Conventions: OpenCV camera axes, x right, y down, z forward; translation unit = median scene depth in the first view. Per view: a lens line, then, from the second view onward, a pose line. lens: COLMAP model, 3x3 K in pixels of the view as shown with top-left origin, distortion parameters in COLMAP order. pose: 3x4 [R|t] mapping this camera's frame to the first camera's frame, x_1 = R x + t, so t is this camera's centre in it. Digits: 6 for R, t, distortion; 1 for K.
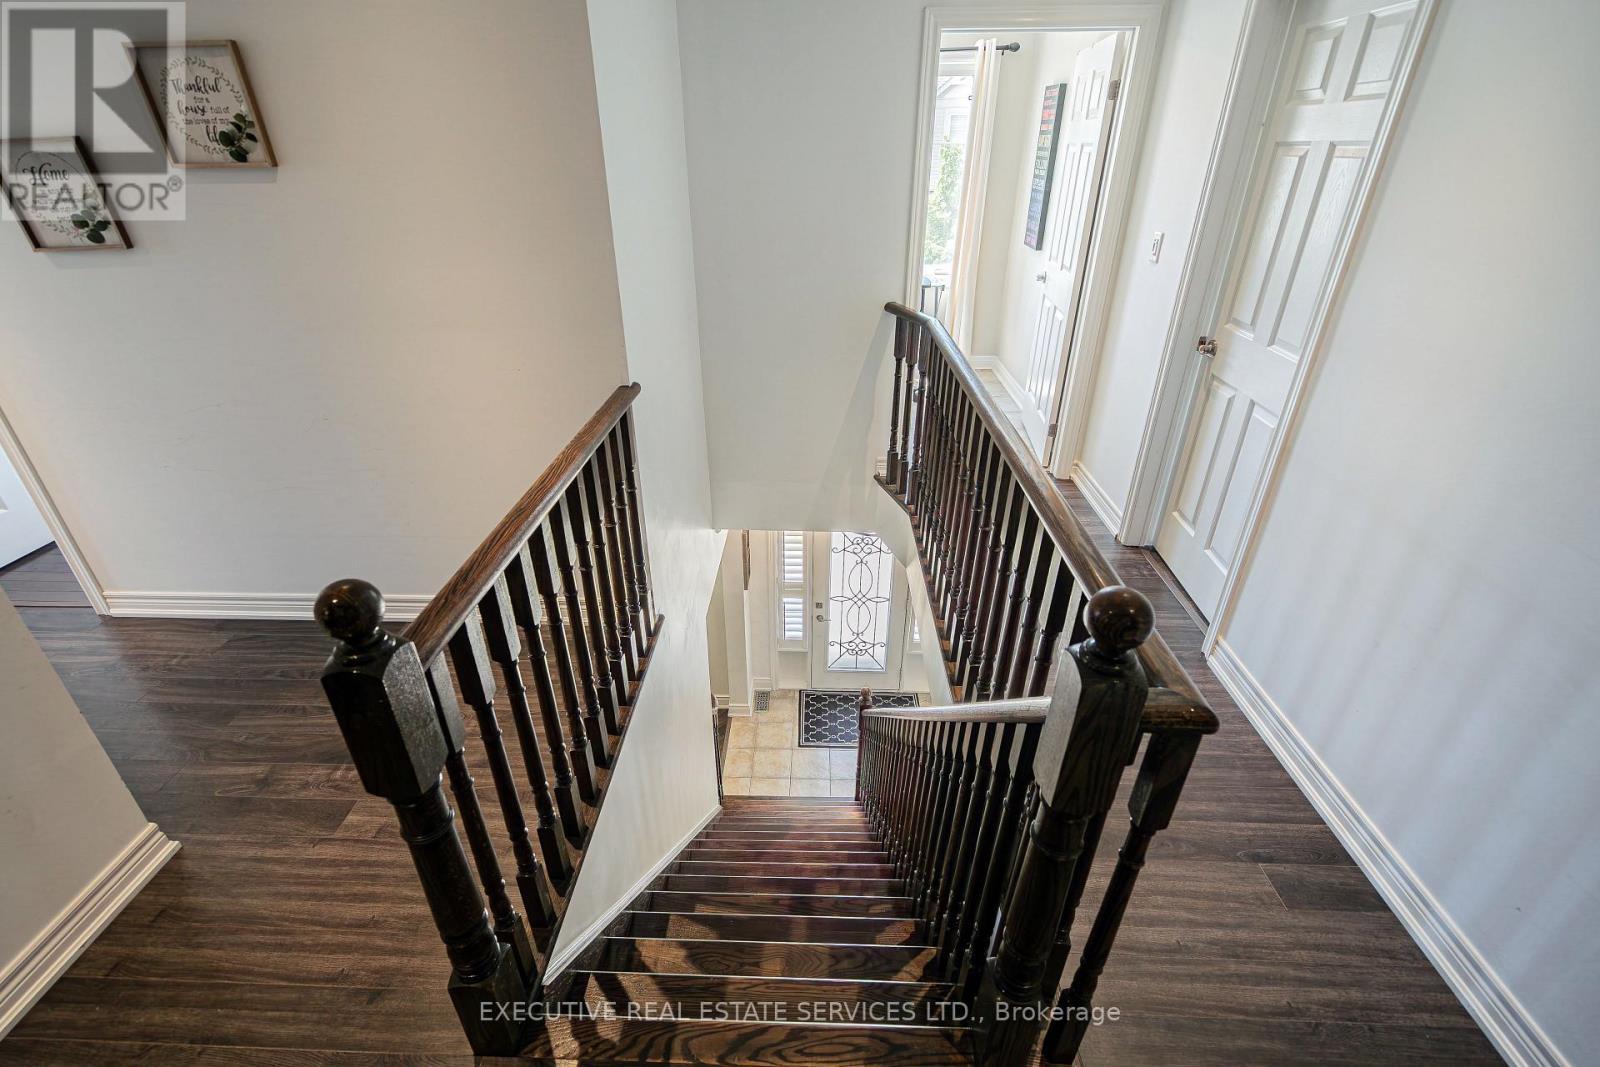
lens RADIAL K [[710.2, 0, 800.0], [0, 710.2, 533.5], [0, 0, 1]] dist [-0.001602, 0.000164]
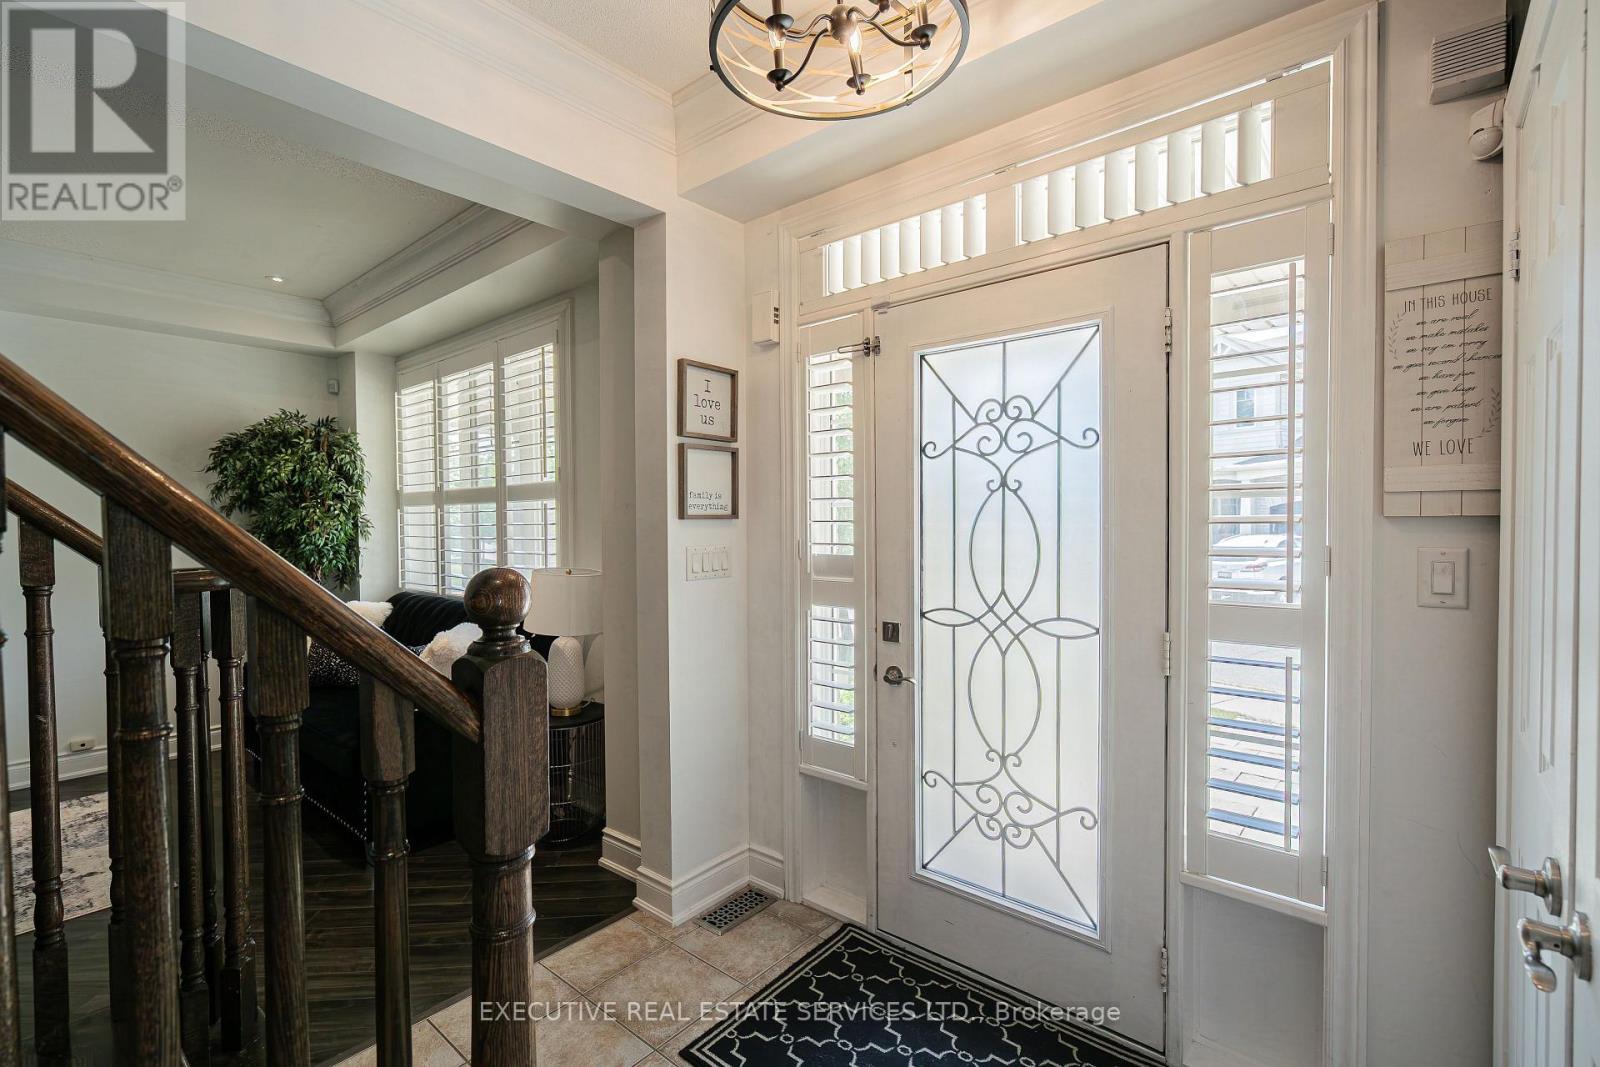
lens RADIAL K [[710.2, 0, 800.0], [0, 710.2, 533.5], [0, 0, 1]] dist [-0.001602, 0.000164]
pose [[0.785218, 0.005988, -0.619191, 0.205297], [-0.288865, 0.888024, -0.357731, 0.193994], [0.547714, 0.459759, 0.699022, 0.701206]]
